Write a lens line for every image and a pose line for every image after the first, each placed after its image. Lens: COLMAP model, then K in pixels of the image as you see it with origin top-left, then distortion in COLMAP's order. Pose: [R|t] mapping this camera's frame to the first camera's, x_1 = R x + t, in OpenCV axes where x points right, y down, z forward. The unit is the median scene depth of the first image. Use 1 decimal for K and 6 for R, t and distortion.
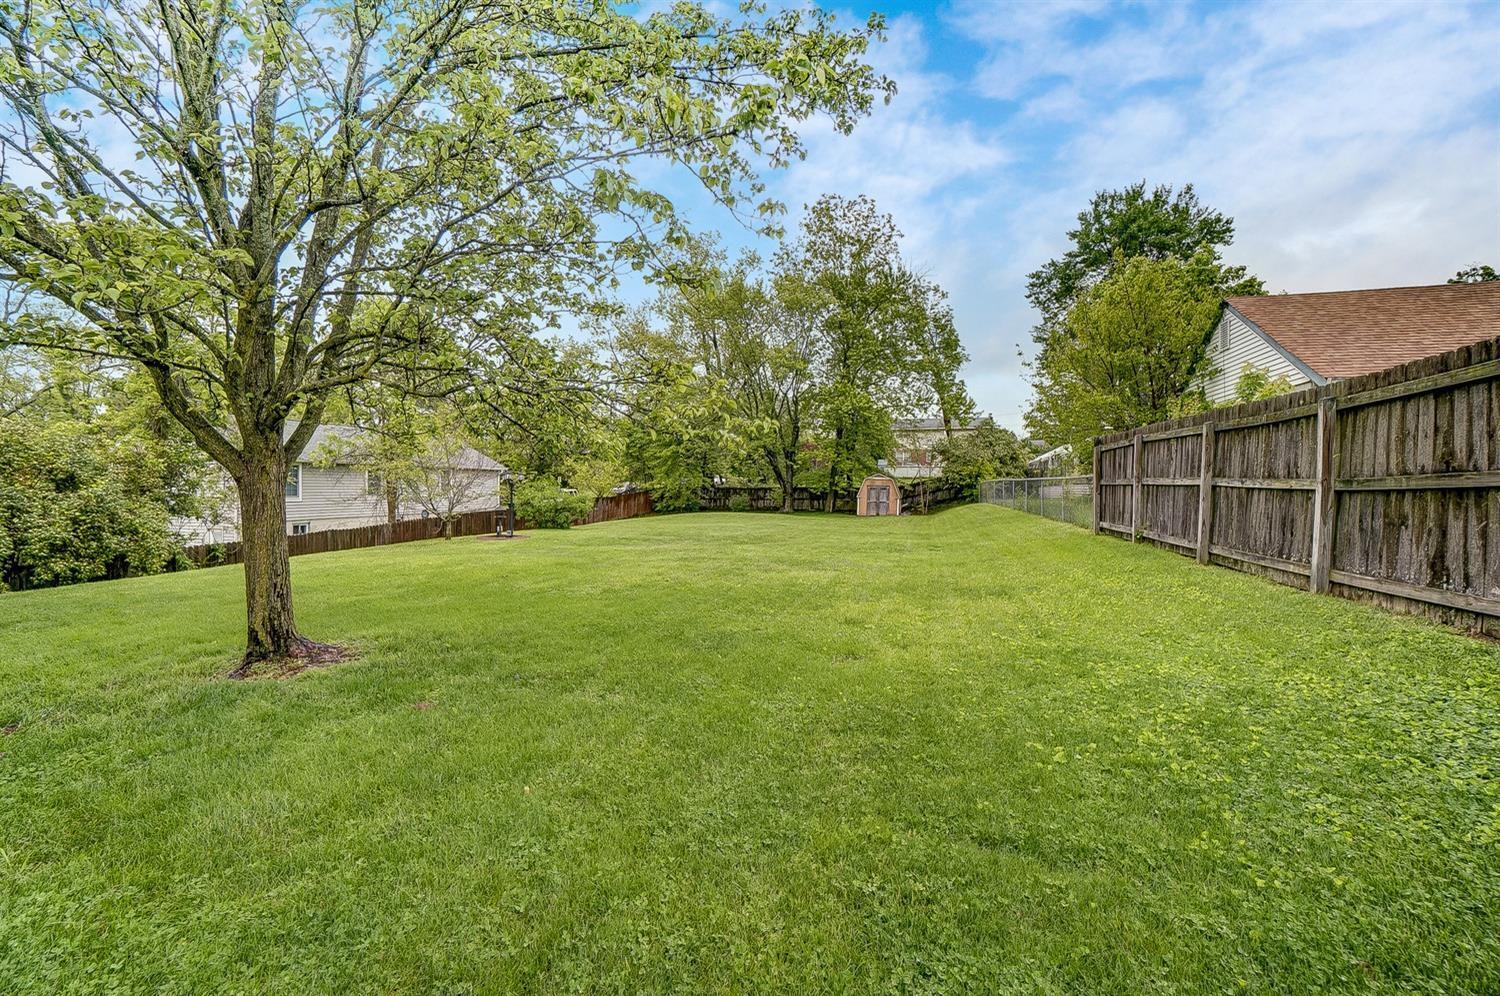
lens RADIAL K [[676.7, 0, 749.7], [0, 676.7, 497.4], [0, 0, 1]] dist [-0.051376, 0.003316]
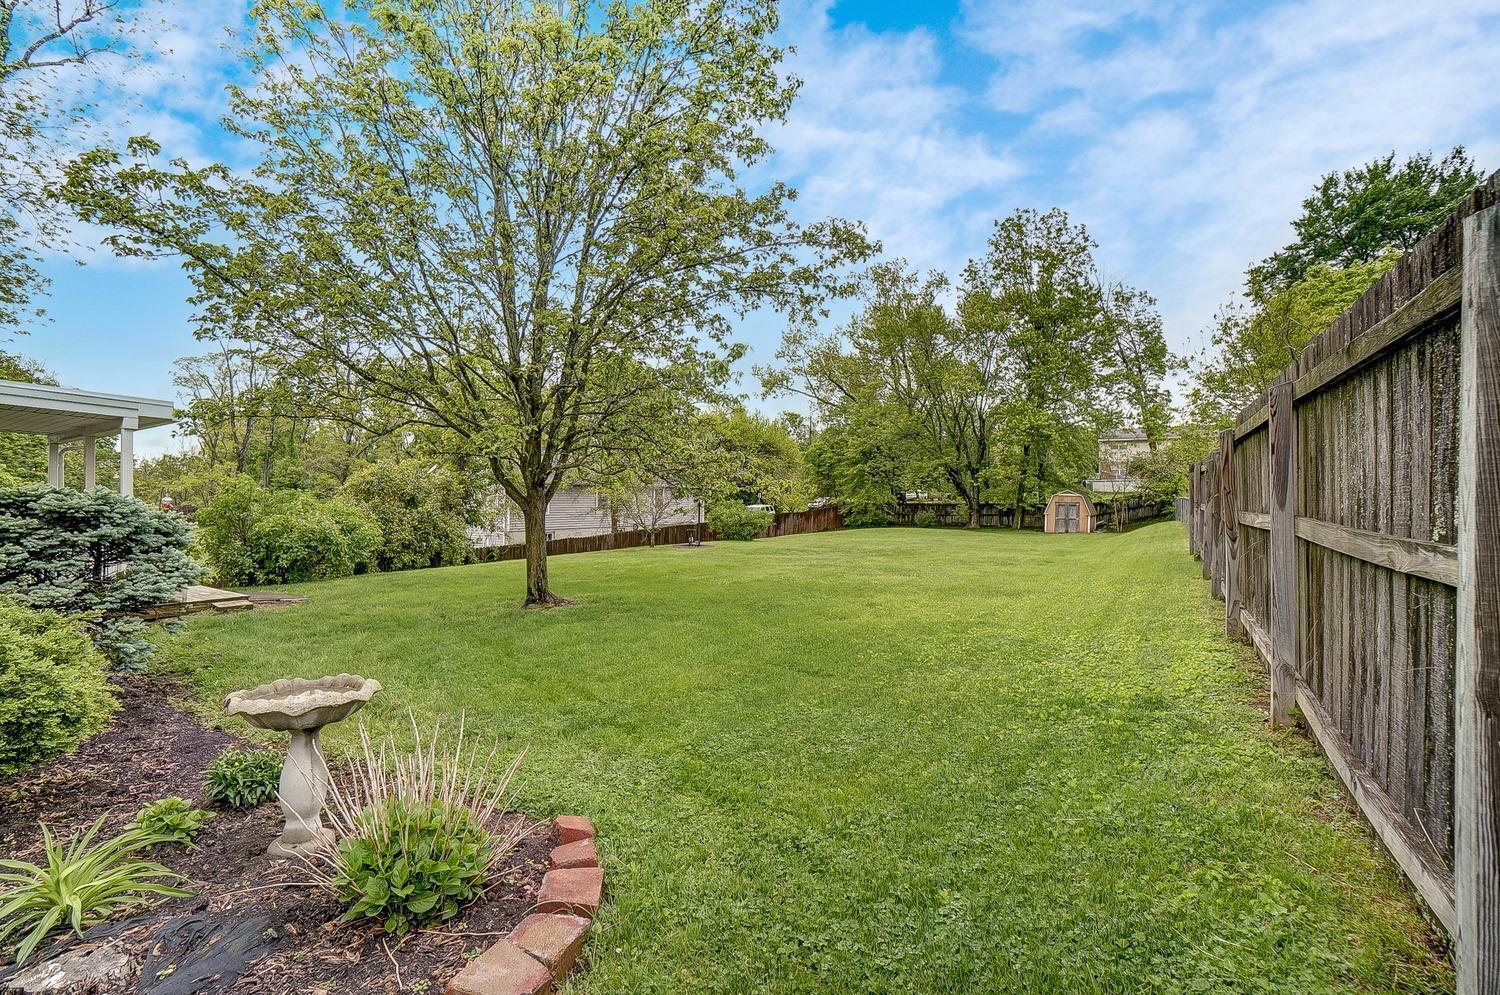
lens RADIAL K [[676.7, 0, 742.4], [0, 676.7, 486.4], [0, 0, 1]] dist [-0.051376, 0.003316]
pose [[0.949946, -0.004685, -0.312379, 0.045460], [-0.006669, 0.999356, -0.035267, -0.003199], [0.312343, 0.035585, 0.949303, -0.068602]]
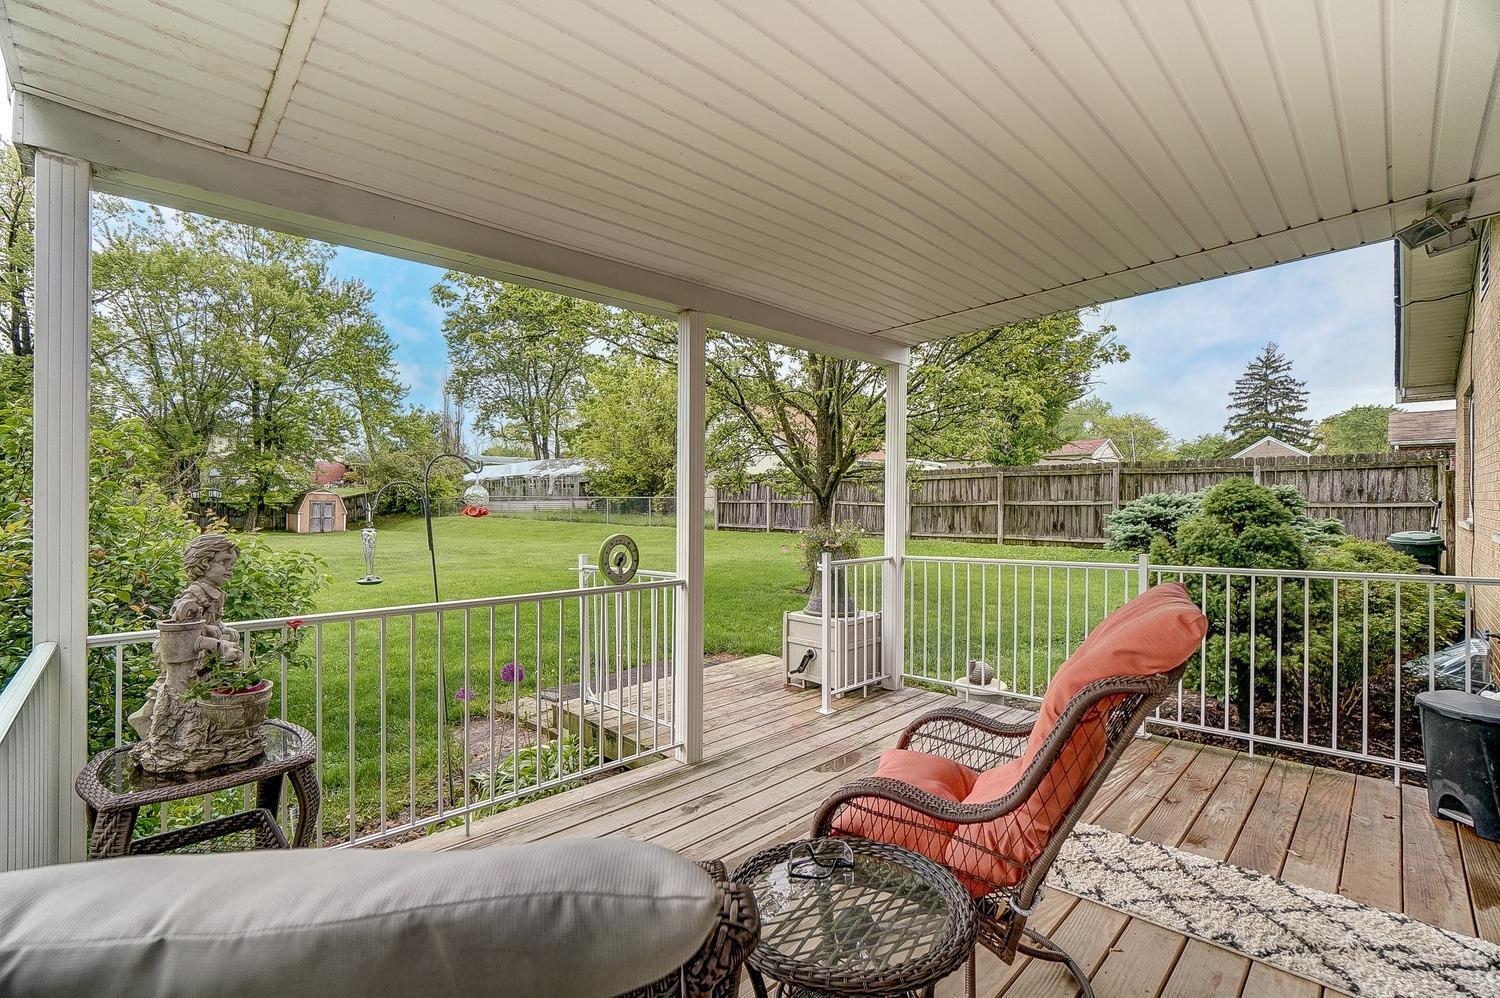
lens RADIAL K [[676.7, 0, 751.1], [0, 676.7, 497.4], [0, 0, 1]] dist [-0.051376, 0.003316]
pose [[0.488672, 0.003953, 0.872459, -0.329887], [0.012886, 0.999848, -0.011747, -0.003635], [-0.872372, 0.016983, 0.488547, 0.013301]]
